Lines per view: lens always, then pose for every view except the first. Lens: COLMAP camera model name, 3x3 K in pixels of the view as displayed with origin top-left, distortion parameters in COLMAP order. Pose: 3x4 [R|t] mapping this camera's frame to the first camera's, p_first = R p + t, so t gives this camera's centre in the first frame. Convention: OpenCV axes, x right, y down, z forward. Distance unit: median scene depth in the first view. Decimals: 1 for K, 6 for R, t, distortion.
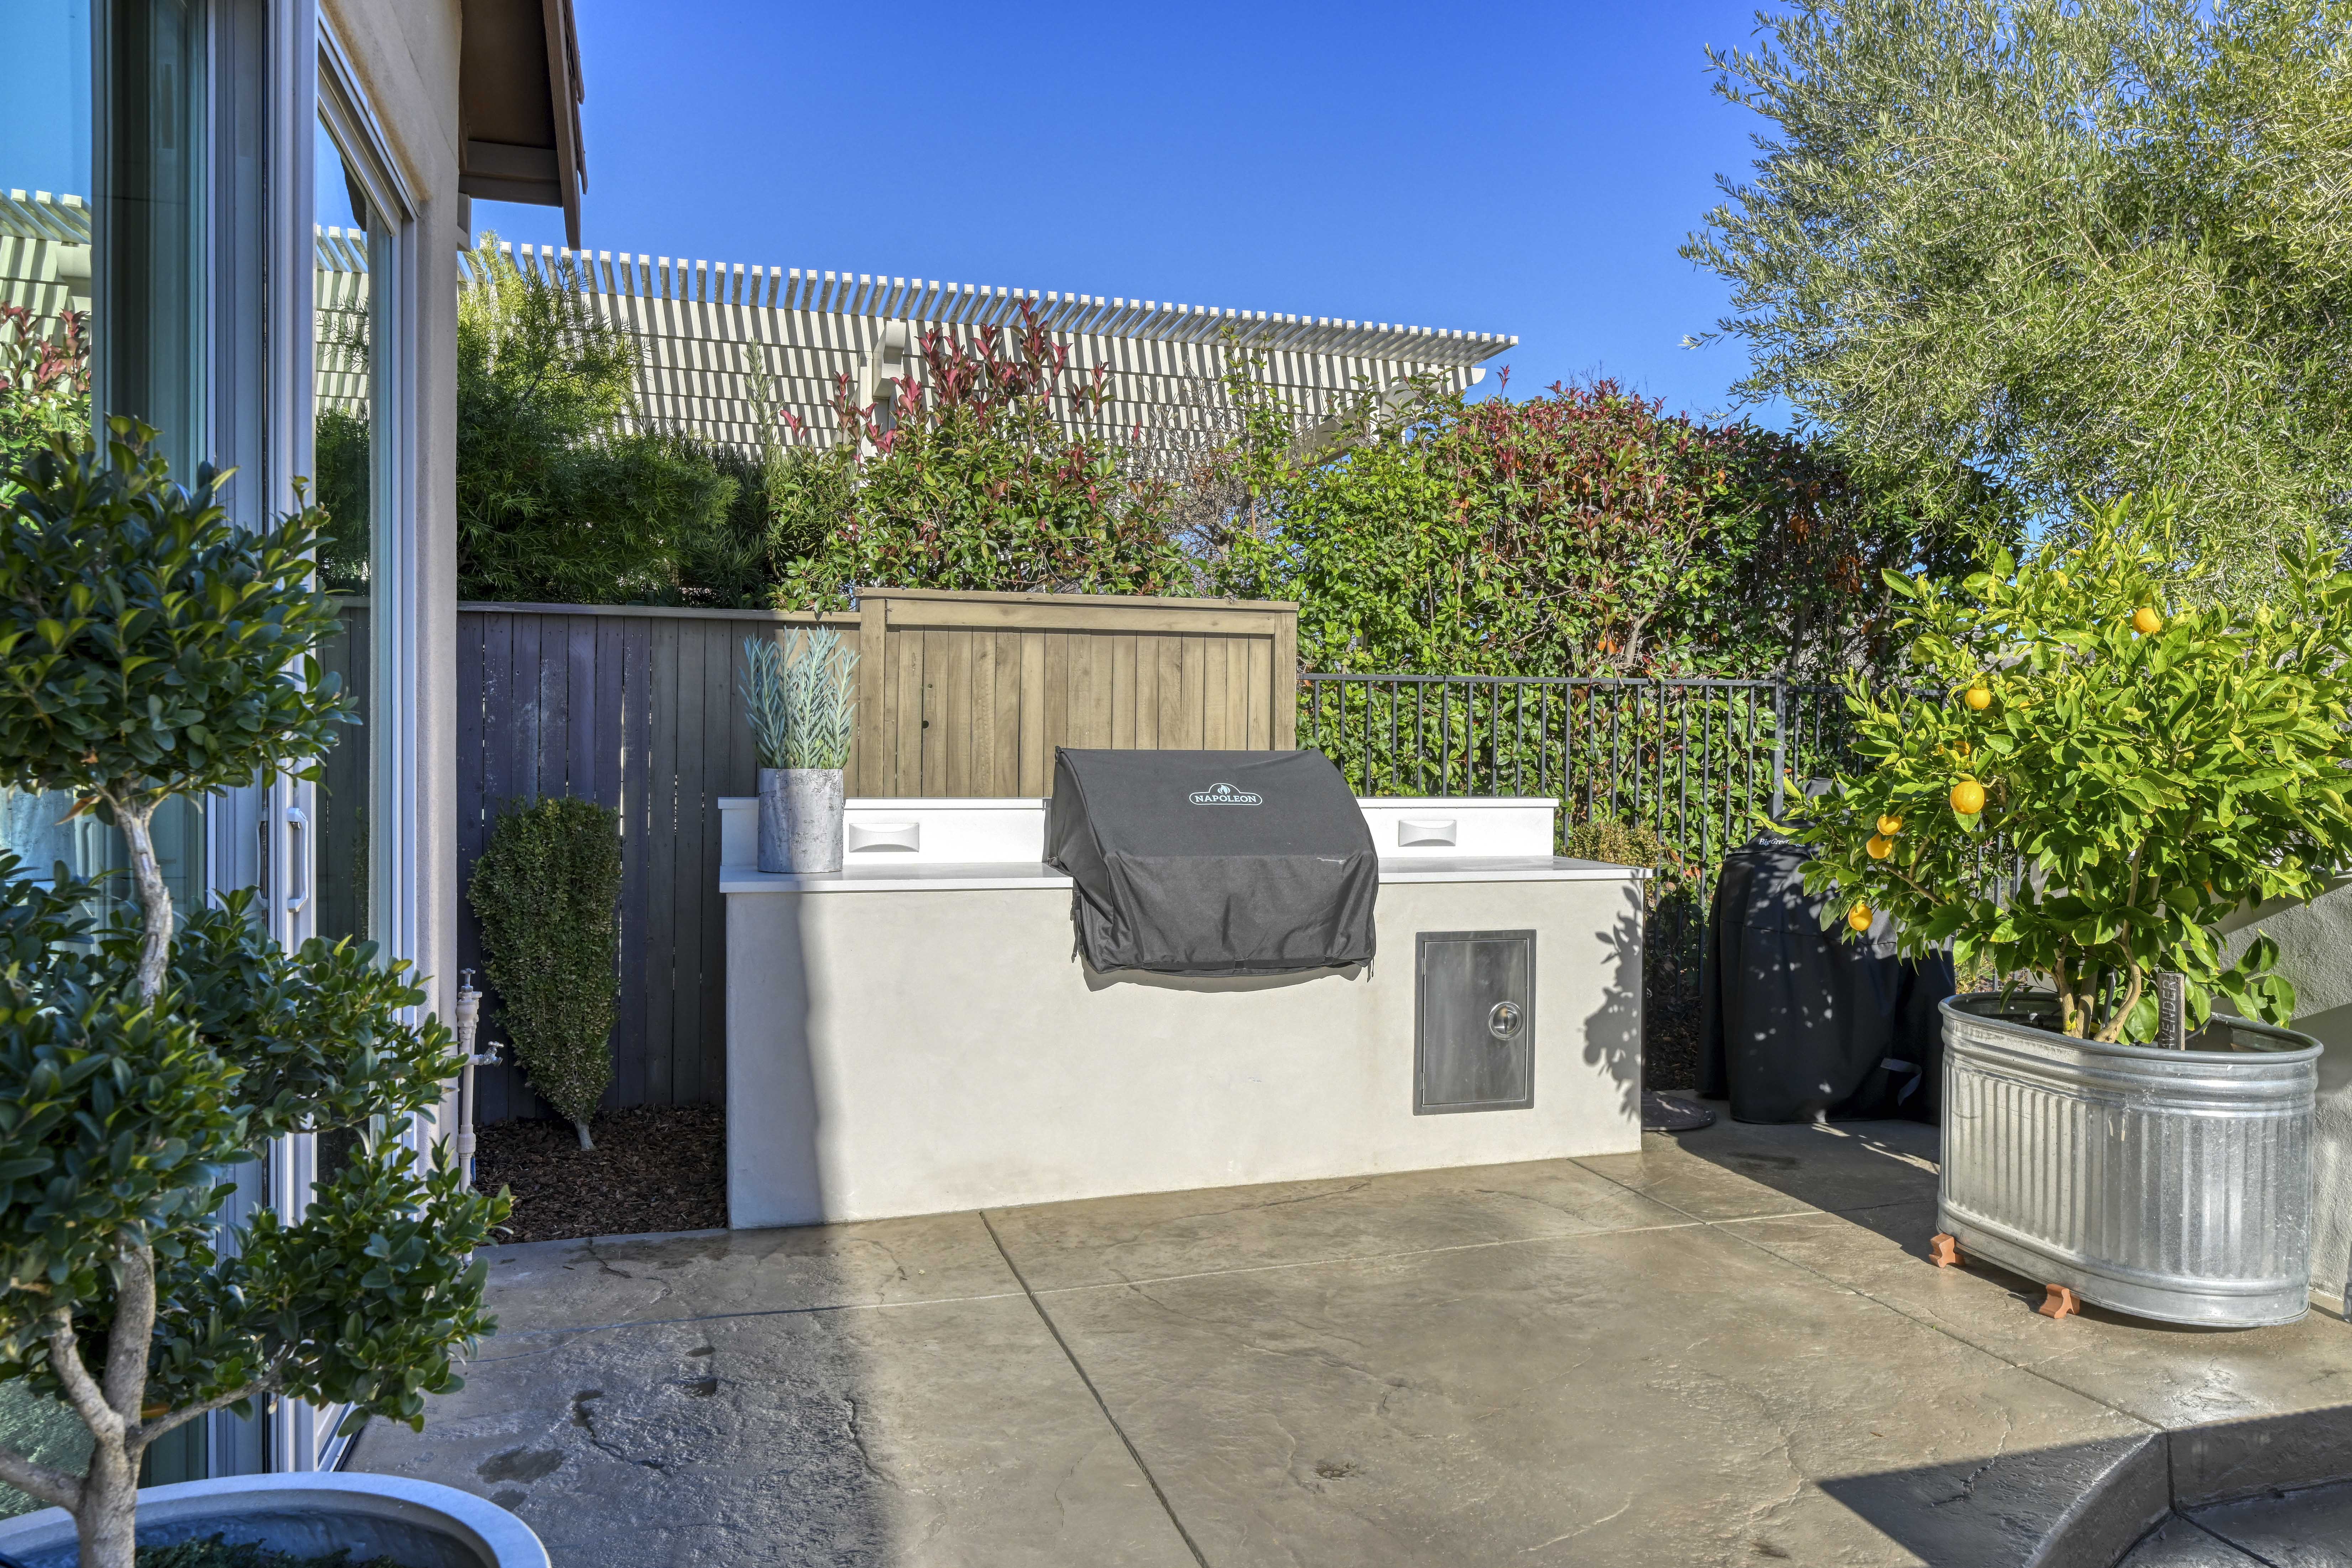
lens RADIAL K [[1615.9, 0, 1176.0], [0, 1615.9, 784.0], [0, 0, 1]] dist [-0.006191, 0.001120]
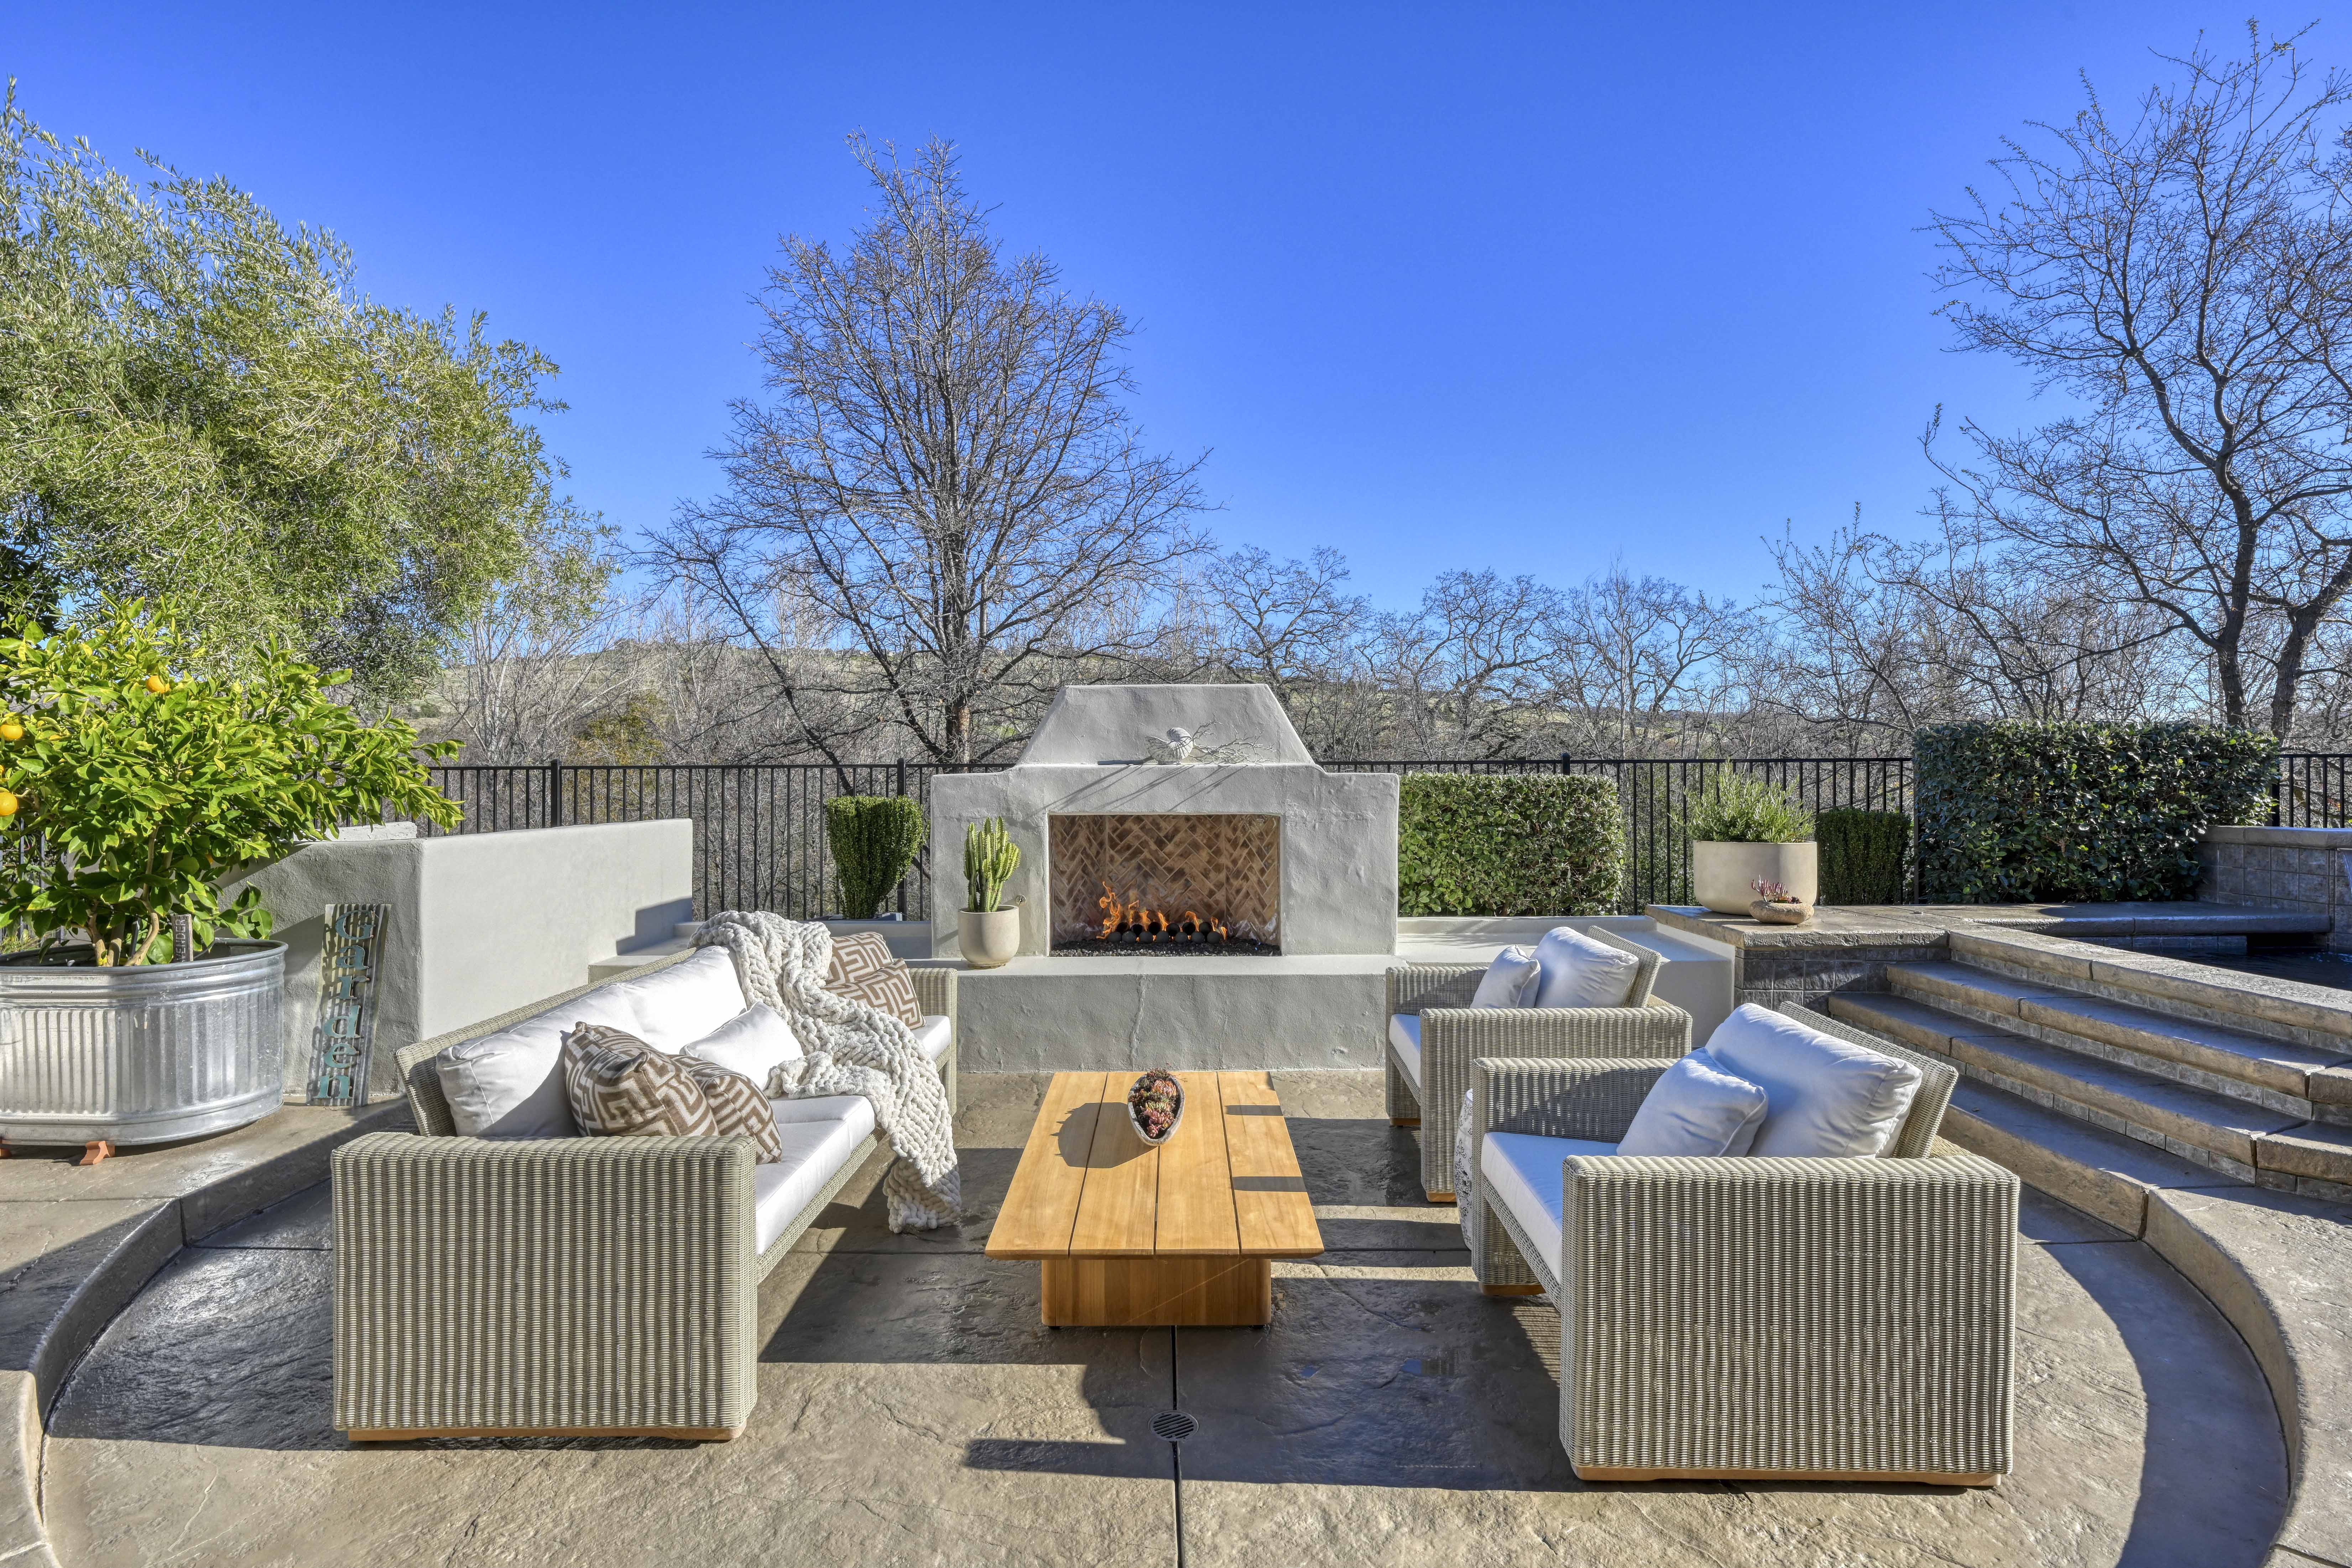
lens RADIAL K [[1084.0, 0, 1184.9], [0, 1084.0, 779.1], [0, 0, 1]] dist [-0.001329, 0.000130]
pose [[0.285992, -0.010623, 0.958173, -0.091538], [0.025426, 0.999671, 0.003493, 0.008259], [-0.957895, 0.023364, 0.286168, -0.202175]]
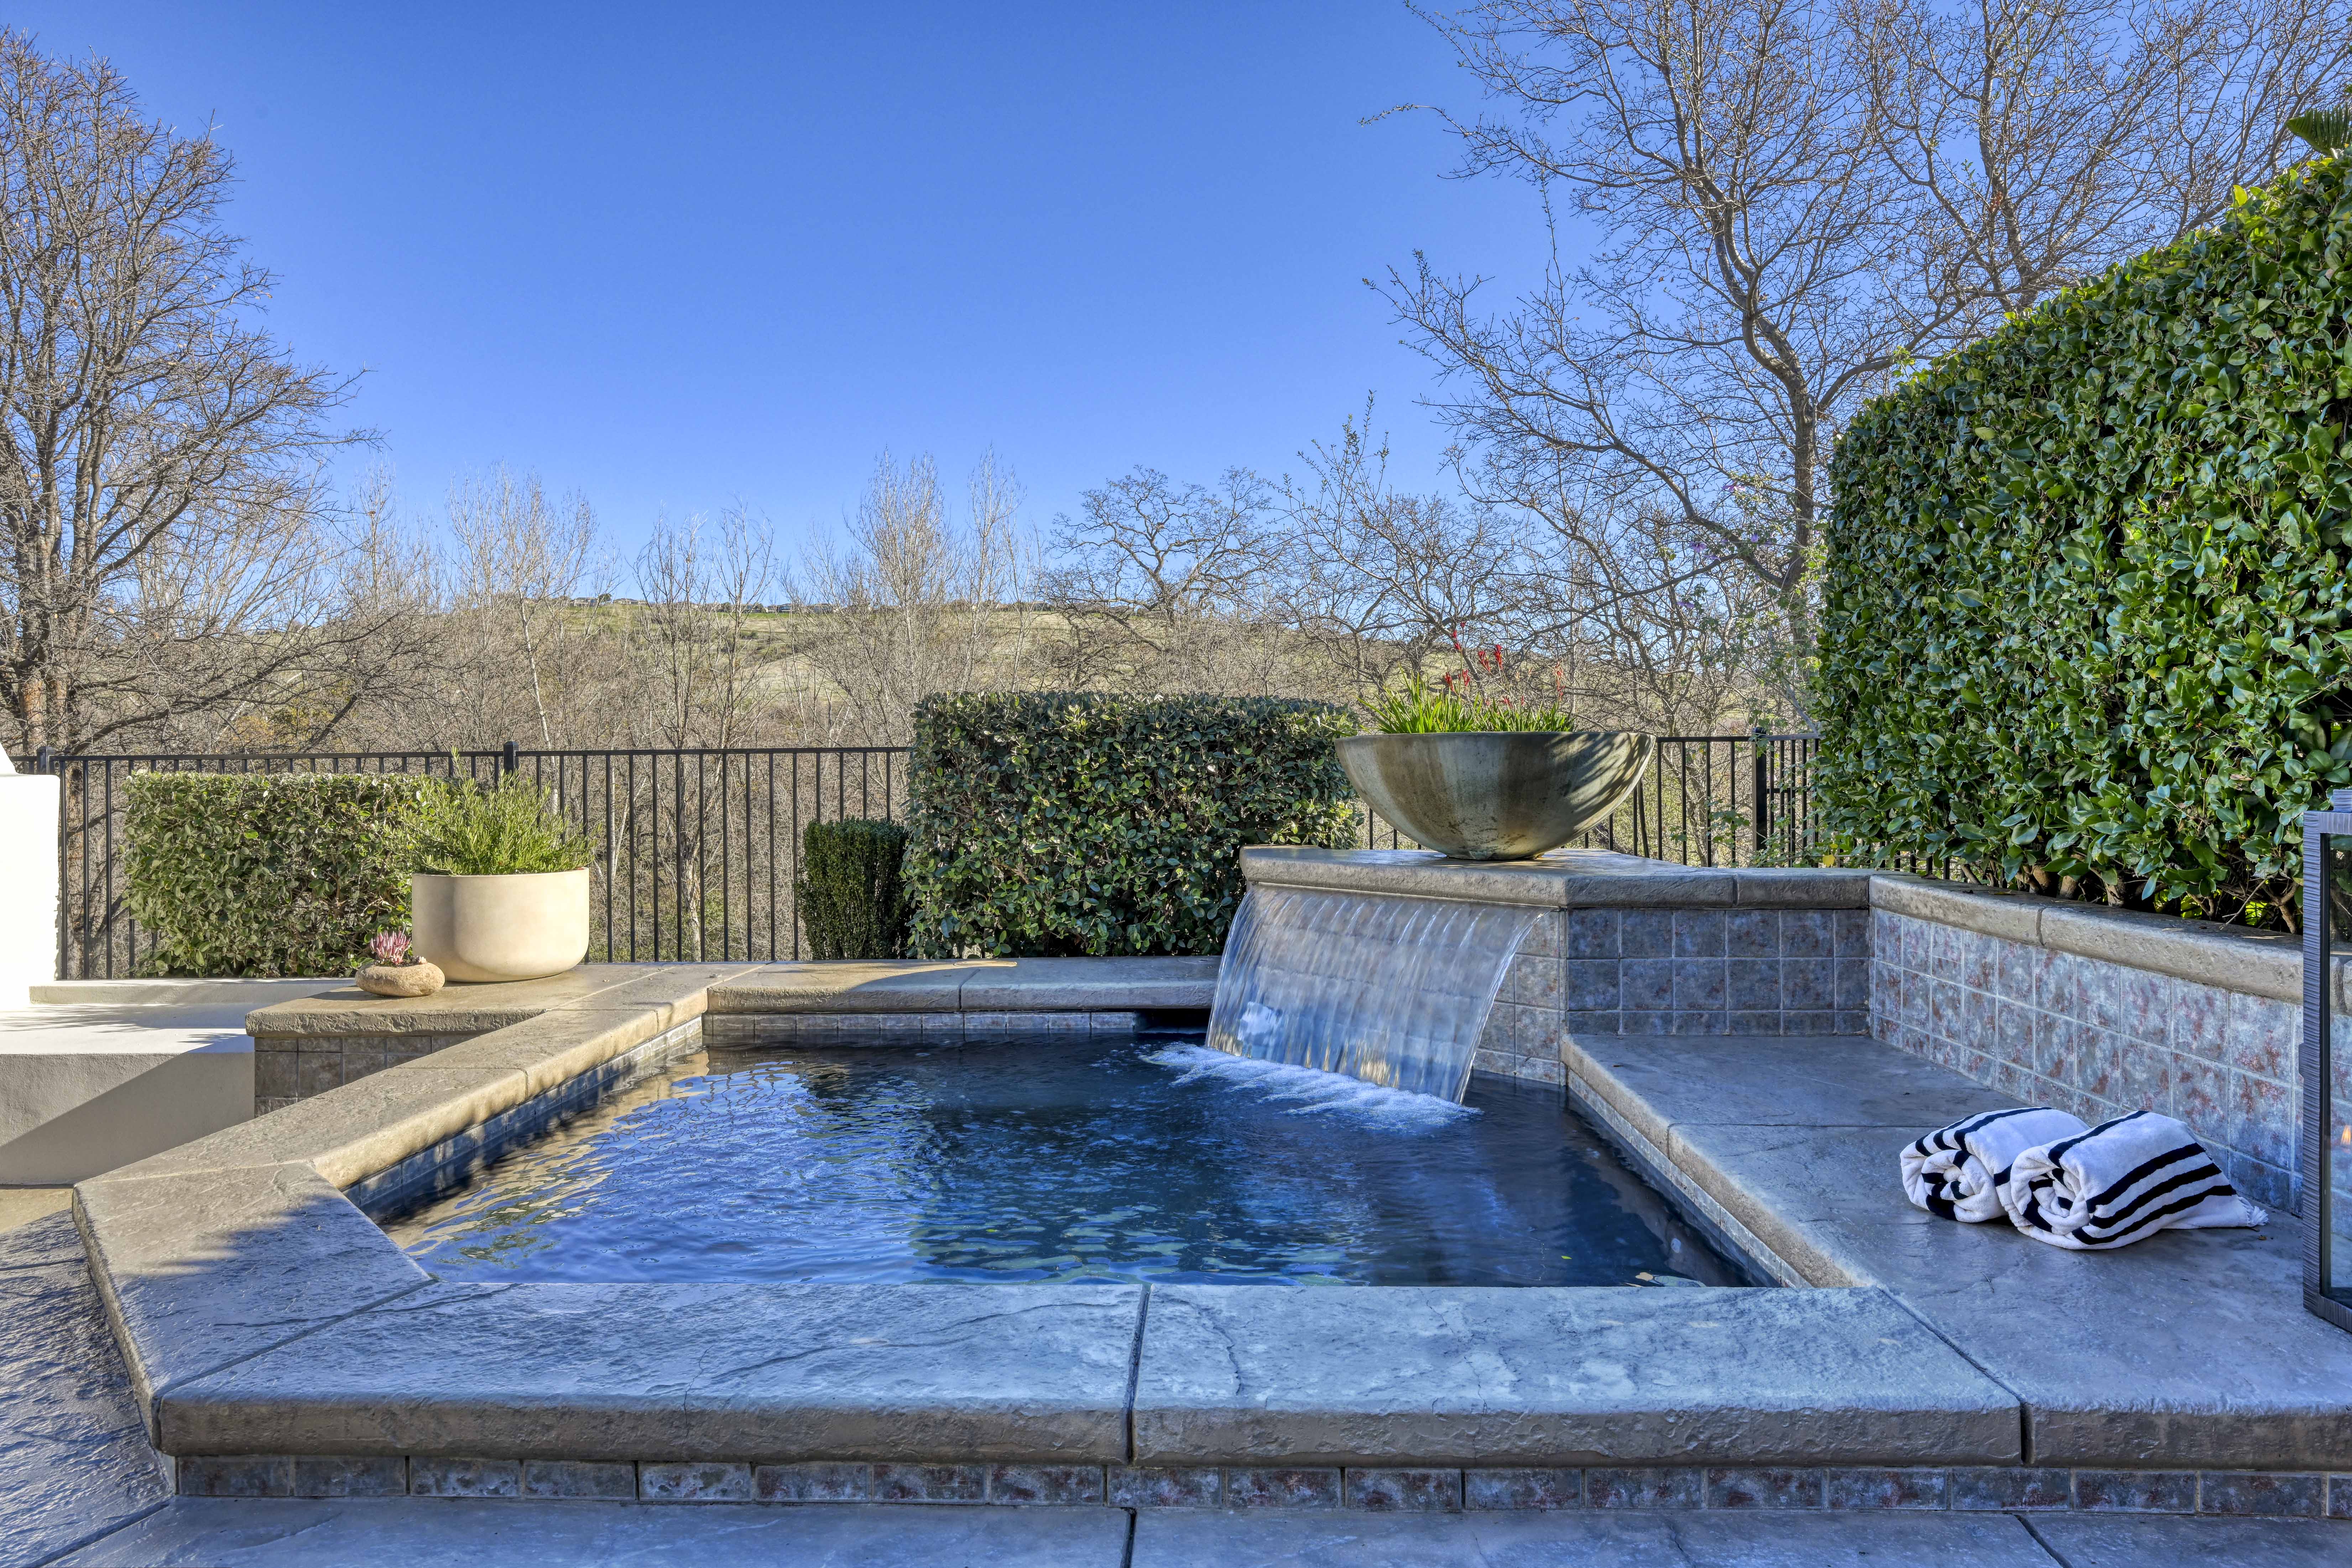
lens RADIAL K [[1368.6, 0, 1175.2], [0, 1368.6, 778.1], [0, 0, 1]] dist [-0.001892, 0.000774]
pose [[0.306455, -0.020887, 0.951656, 0.552624], [0.029570, 0.999486, 0.012414, 0.034469], [-0.951426, 0.024337, 0.306915, -1.578029]]
